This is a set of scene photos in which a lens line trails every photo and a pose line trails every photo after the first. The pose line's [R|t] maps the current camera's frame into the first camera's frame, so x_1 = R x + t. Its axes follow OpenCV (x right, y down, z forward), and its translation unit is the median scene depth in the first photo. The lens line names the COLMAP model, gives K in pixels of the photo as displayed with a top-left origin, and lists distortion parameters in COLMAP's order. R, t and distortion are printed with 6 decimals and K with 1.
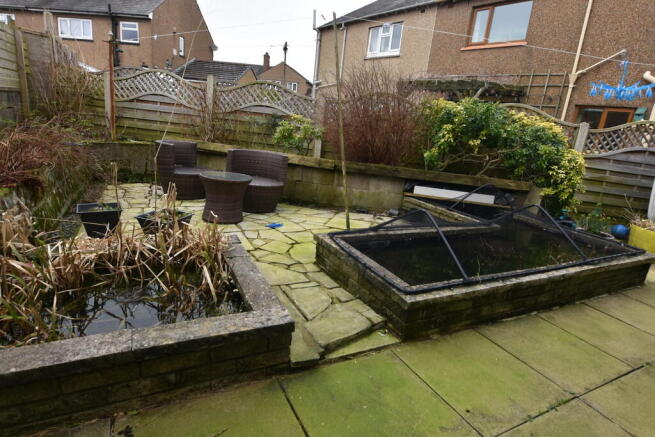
lens RADIAL K [[371.8, 0, 327.9], [0, 371.8, 217.9], [0, 0, 1]] dist [-0.003247, -0.000255]
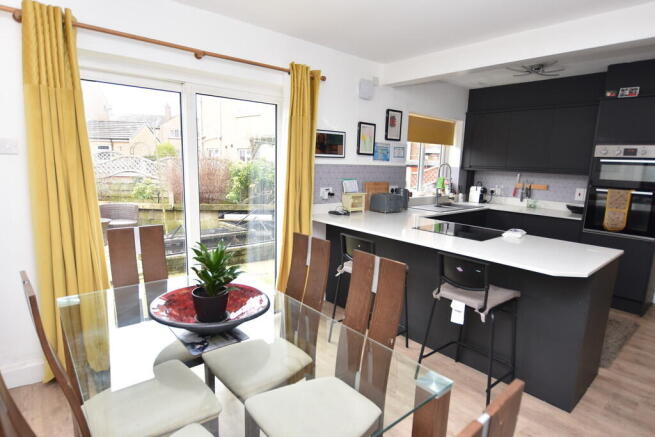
lens RADIAL K [[371.8, 0, 326.5], [0, 371.8, 221.0], [0, 0, 1]] dist [-0.003247, -0.000255]
pose [[0.975272, -0.111992, 0.190530, 0.356444], [0.127518, 0.989274, -0.071246, 0.118966], [-0.180507, 0.093780, 0.979093, -0.698544]]
